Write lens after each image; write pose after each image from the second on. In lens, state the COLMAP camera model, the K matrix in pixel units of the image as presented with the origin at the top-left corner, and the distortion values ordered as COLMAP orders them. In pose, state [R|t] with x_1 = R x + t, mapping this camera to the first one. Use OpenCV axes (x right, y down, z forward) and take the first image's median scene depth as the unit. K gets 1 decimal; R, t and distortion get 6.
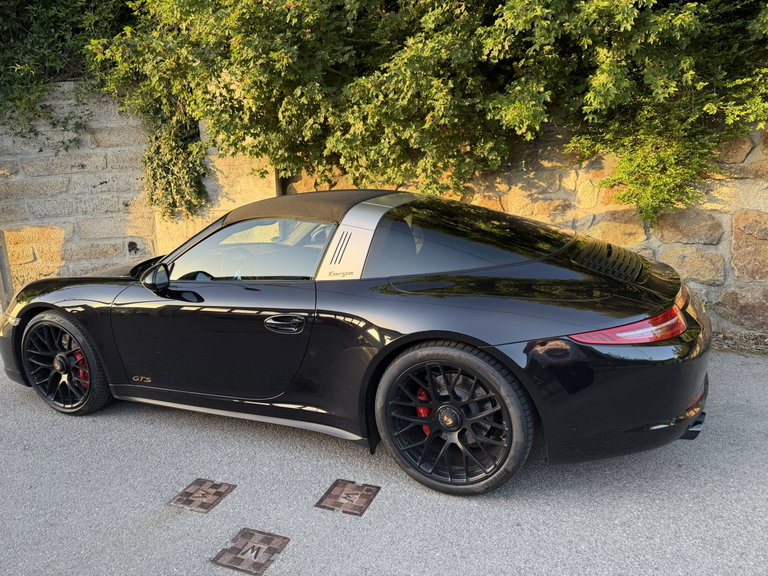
lens RADIAL K [[545.1, 0, 386.9], [0, 545.1, 290.3], [0, 0, 1]] dist [0.042412, -0.060348]
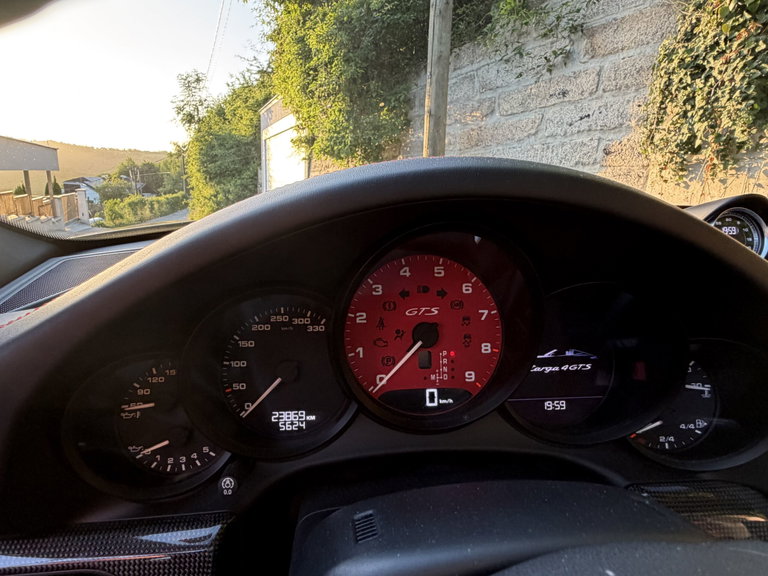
lens RADIAL K [[437.0, 0, 360.9], [0, 437.0, 293.8], [0, 0, 1]] dist [-0.001385, 0.000247]
pose [[0.459820, 0.264792, -0.847615, -0.159035], [-0.224423, 0.958174, 0.177584, -0.032373], [0.859186, 0.108567, 0.500013, 0.574974]]
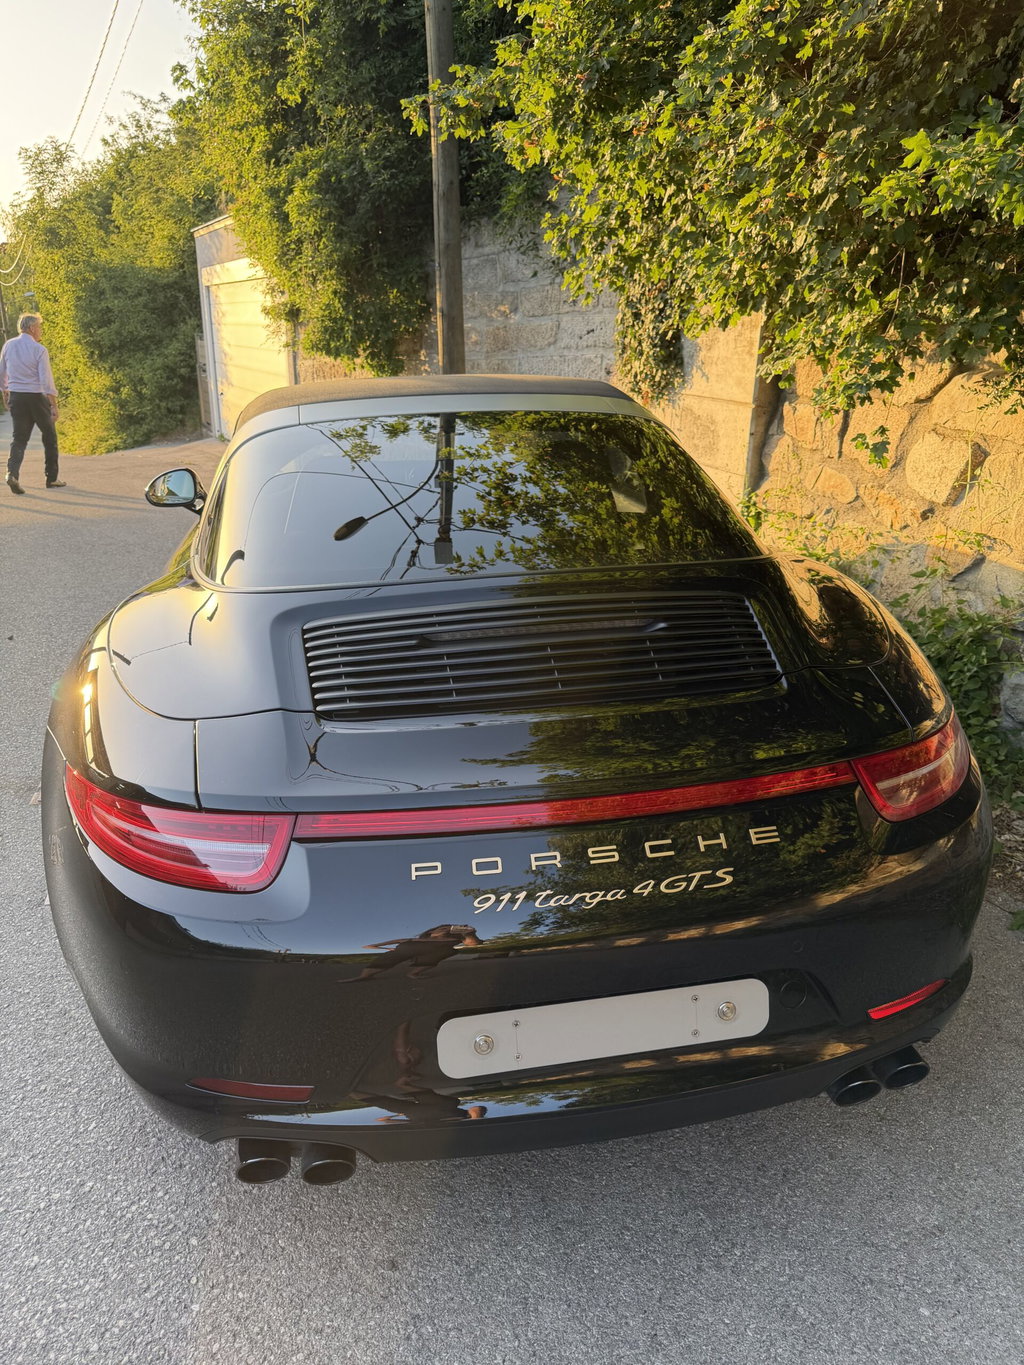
lens RADIAL K [[968.8, 0, 500.6], [0, 968.8, 694.0], [0, 0, 1]] dist [0.042412, -0.060348]
pose [[0.537181, 0.332027, -0.775367, 0.427148], [-0.193505, 0.943256, 0.269859, -0.093550], [0.820970, 0.005074, 0.570948, 0.318850]]
